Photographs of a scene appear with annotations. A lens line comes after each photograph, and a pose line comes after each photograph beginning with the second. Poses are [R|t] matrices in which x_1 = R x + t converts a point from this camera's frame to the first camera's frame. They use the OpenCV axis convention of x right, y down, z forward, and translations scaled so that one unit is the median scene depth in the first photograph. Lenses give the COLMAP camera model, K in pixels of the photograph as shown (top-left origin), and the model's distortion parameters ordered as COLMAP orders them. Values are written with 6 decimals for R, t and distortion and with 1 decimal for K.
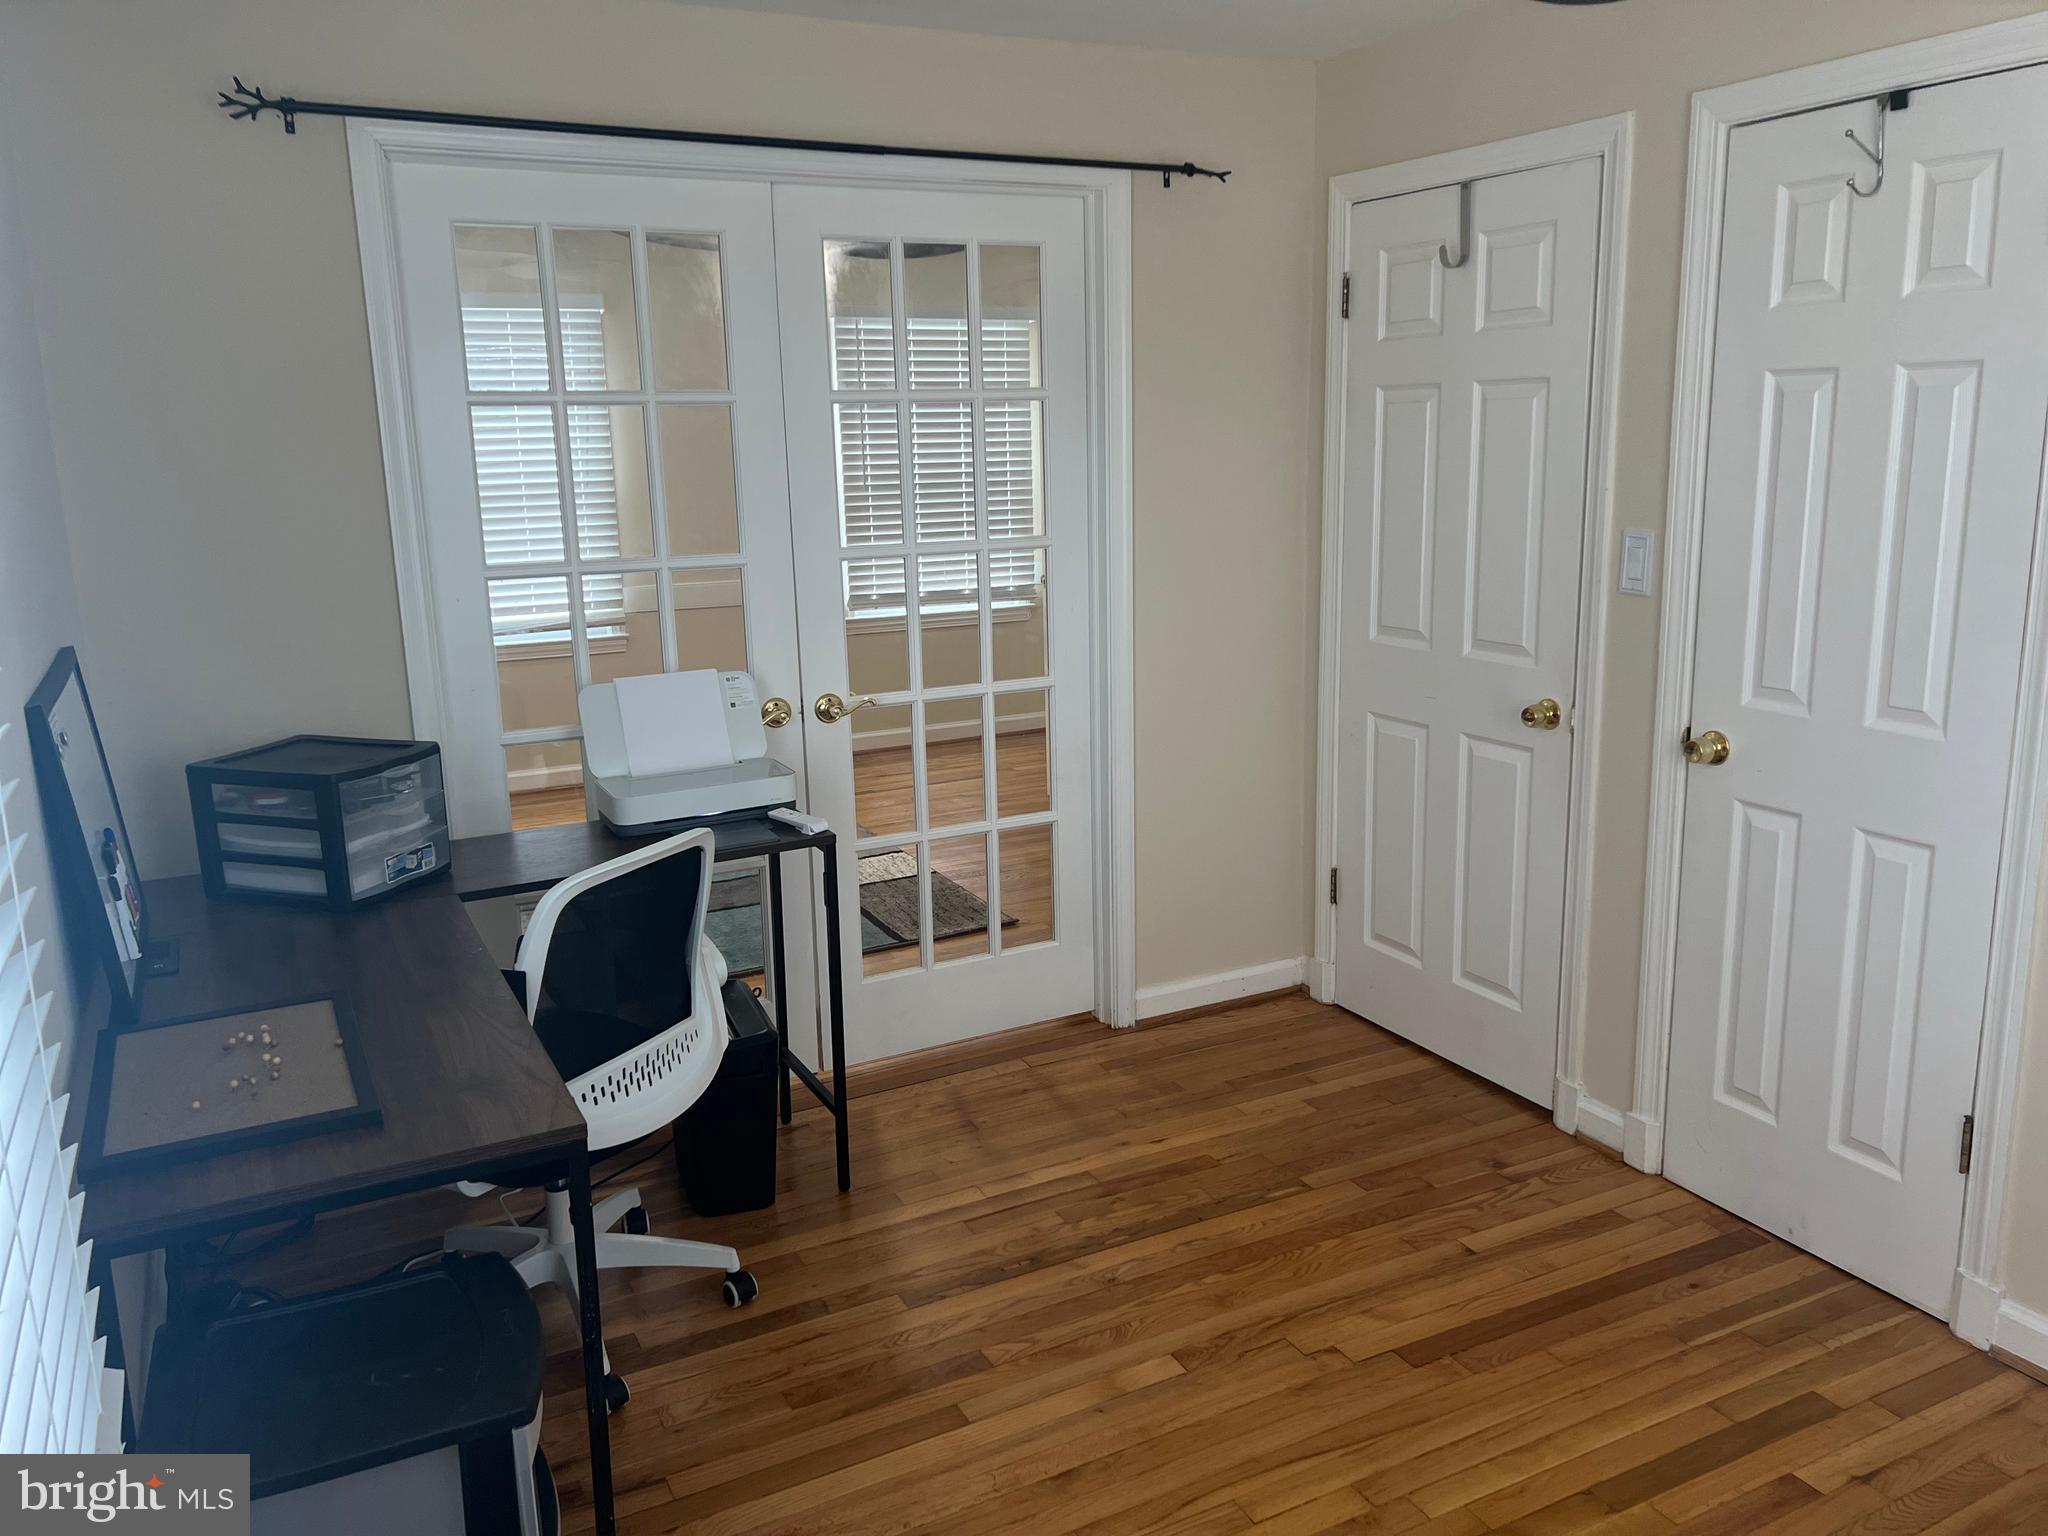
lens RADIAL K [[1598.1, 0, 1016.0], [0, 1598.1, 752.4], [0, 0, 1]] dist [0.044162, -0.042185]
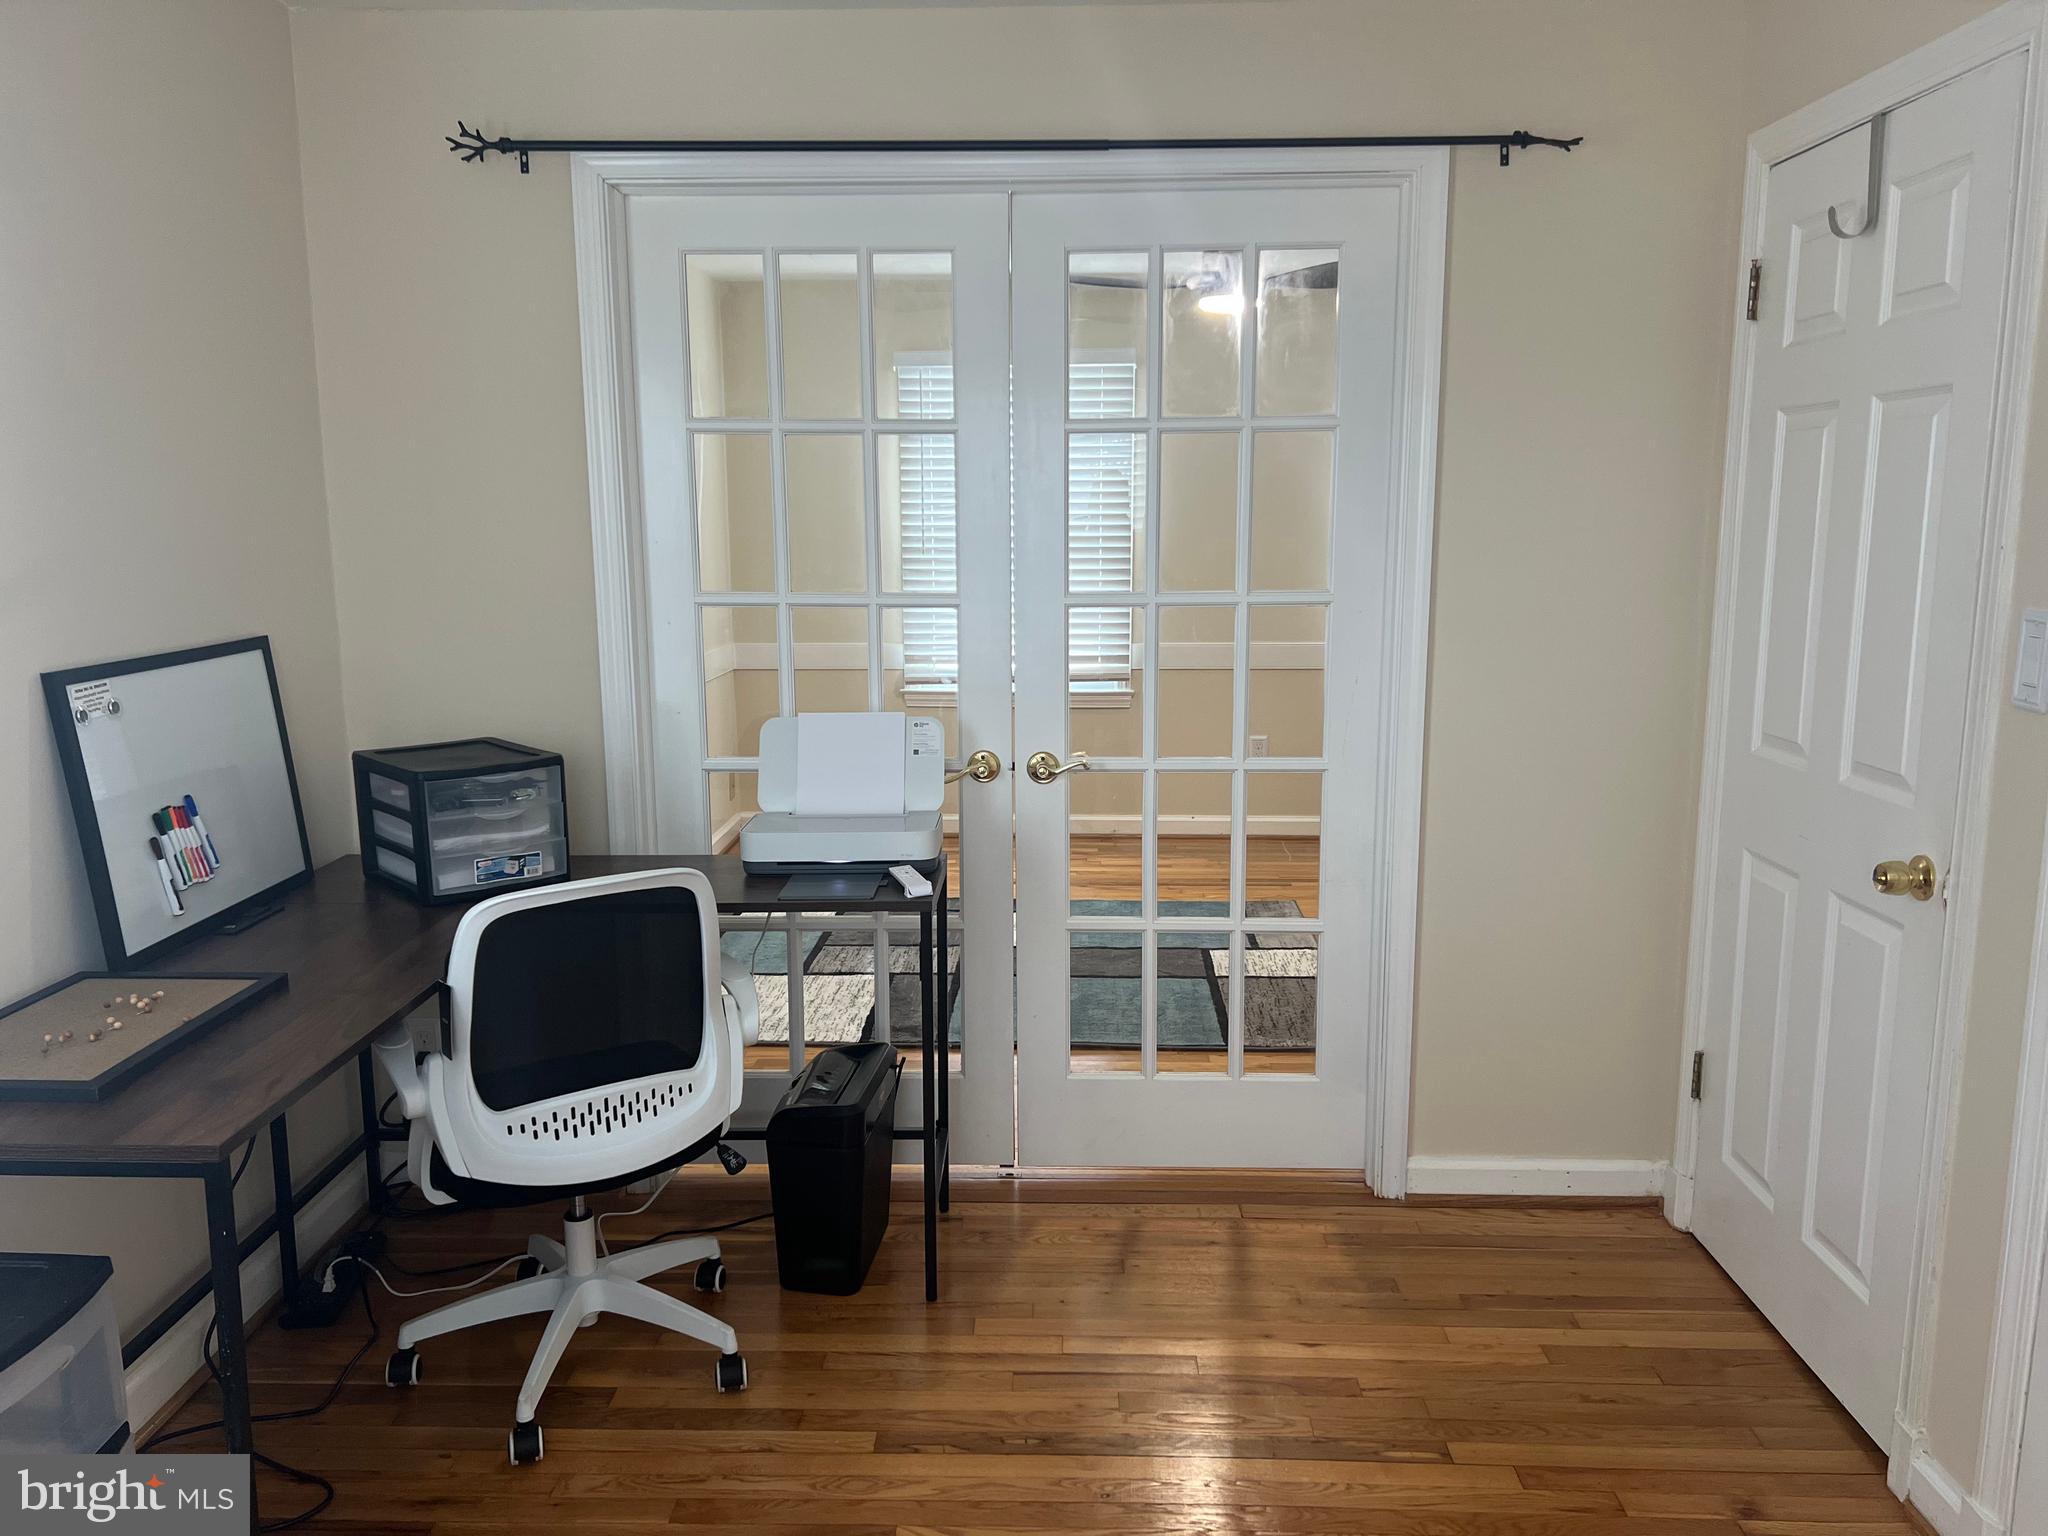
lens RADIAL K [[1598.1, 0, 1013.8], [0, 1598.1, 770.5], [0, 0, 1]] dist [0.044162, -0.042185]
pose [[0.868241, 0.099922, -0.485977, 0.317308], [-0.115925, 0.993254, -0.002887, -0.022091], [0.482410, 0.058843, 0.873967, 0.207667]]
